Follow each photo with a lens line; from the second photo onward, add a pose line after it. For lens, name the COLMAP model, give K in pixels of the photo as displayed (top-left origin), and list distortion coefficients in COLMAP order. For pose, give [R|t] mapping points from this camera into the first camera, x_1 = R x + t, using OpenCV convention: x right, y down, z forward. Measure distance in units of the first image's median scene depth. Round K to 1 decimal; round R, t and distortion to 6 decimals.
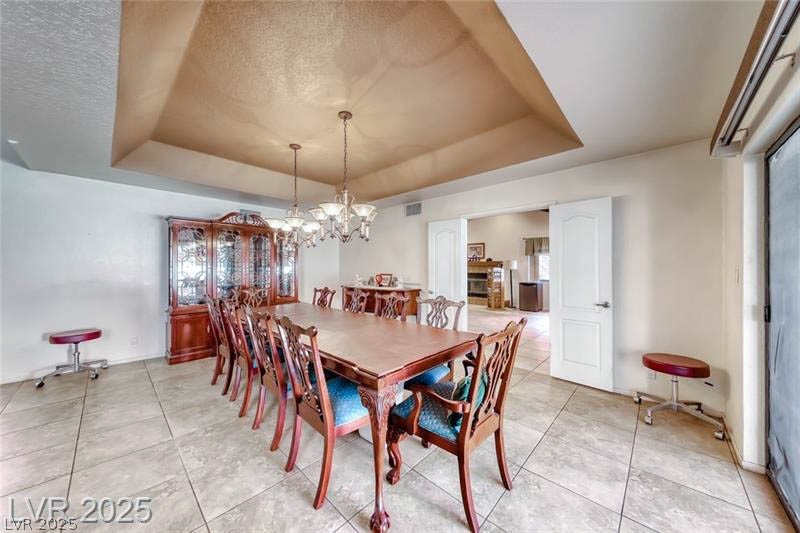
lens RADIAL K [[275.3, 0, 396.5], [0, 275.3, 267.8], [0, 0, 1]] dist [0.009556, -0.003136]
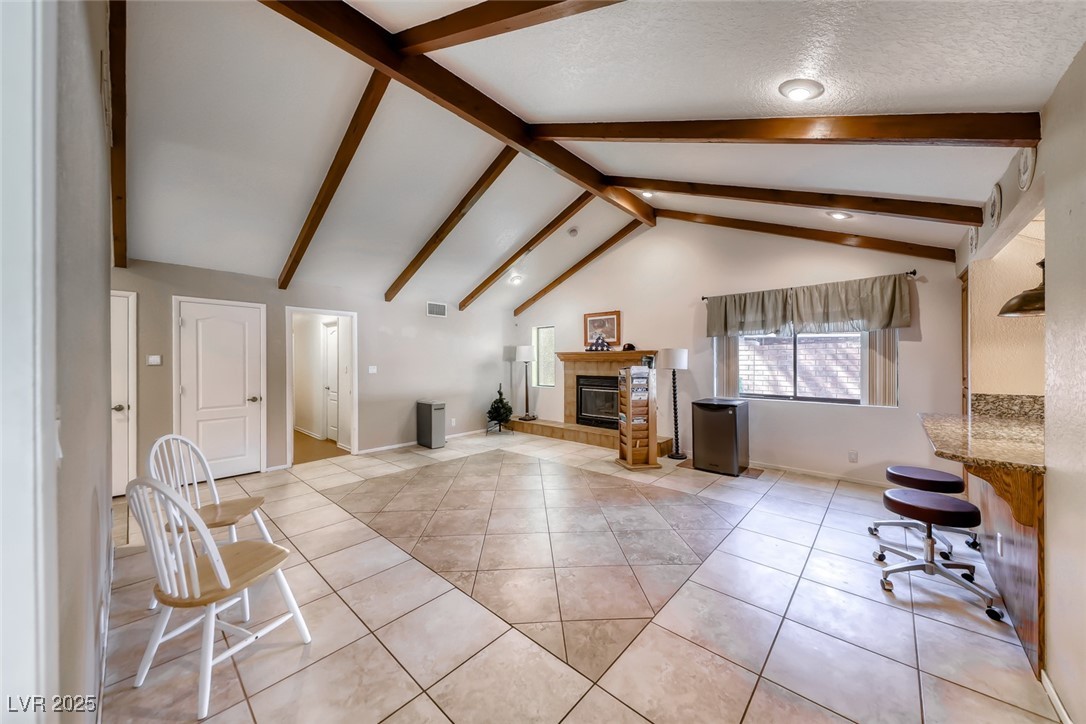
lens RADIAL K [[373.8, 0, 534.8], [0, 373.8, 371.0], [0, 0, 1]] dist [0.009556, -0.003136]
pose [[0.999893, -0.004850, 0.013824, 0.191329], [0.004475, 0.999623, 0.027081, -0.008088], [-0.013950, -0.027016, 0.999538, 0.421713]]
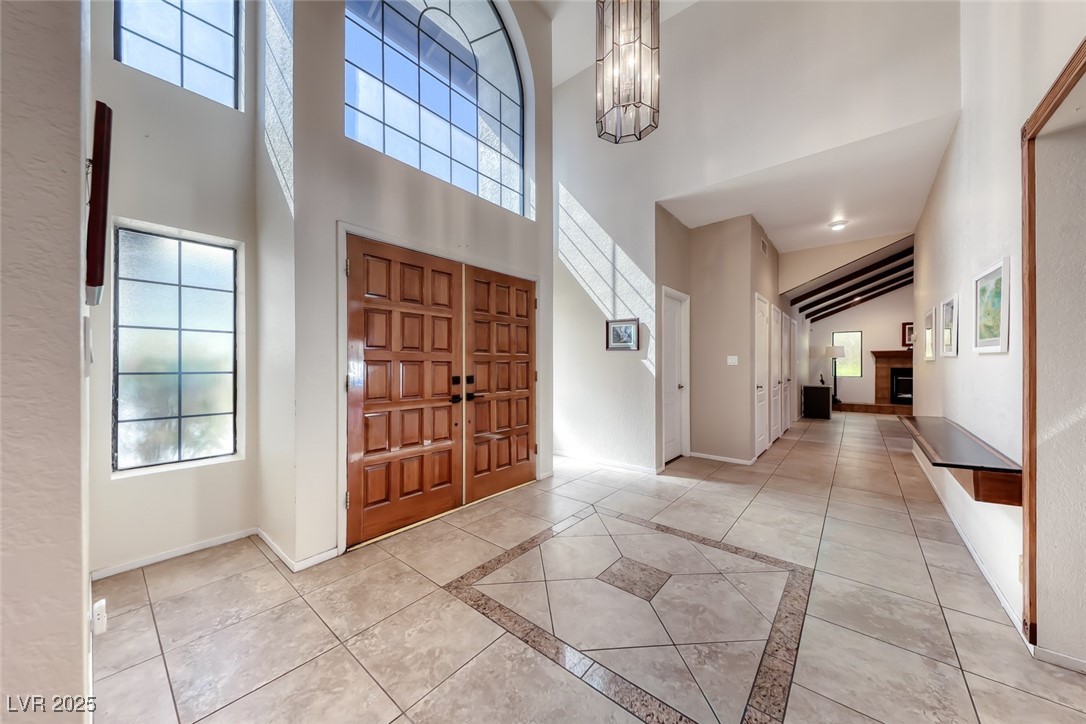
lens RADIAL K [[373.8, 0, 536.6], [0, 373.8, 367.7], [0, 0, 1]] dist [0.009556, -0.003136]
pose [[0.997279, -0.012350, 0.072682, -0.819106], [0.011865, 0.999904, 0.007100, 0.003165], [-0.072762, -0.006219, 0.997330, 0.204113]]
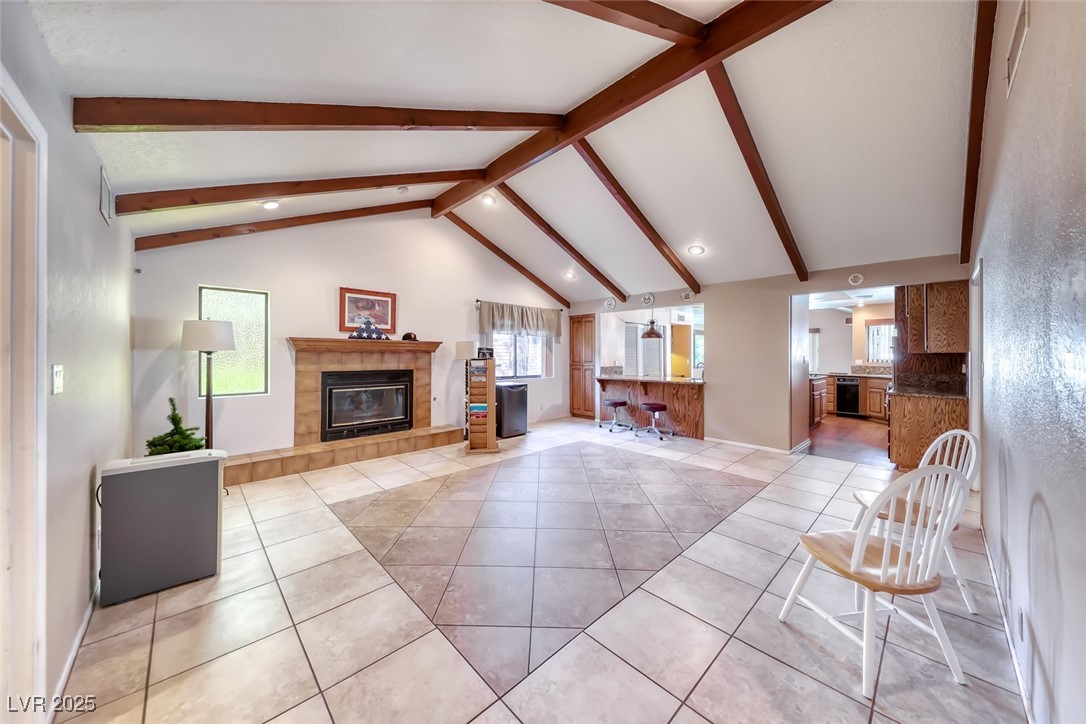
lens RADIAL K [[373.8, 0, 543.7], [0, 373.8, 355.7], [0, 0, 1]] dist [0.009556, -0.003136]
pose [[0.039347, -0.006557, 0.999204, -0.254302], [-0.005149, 0.999964, 0.006765, -0.006135], [-0.999212, -0.005412, 0.039312, 0.871044]]
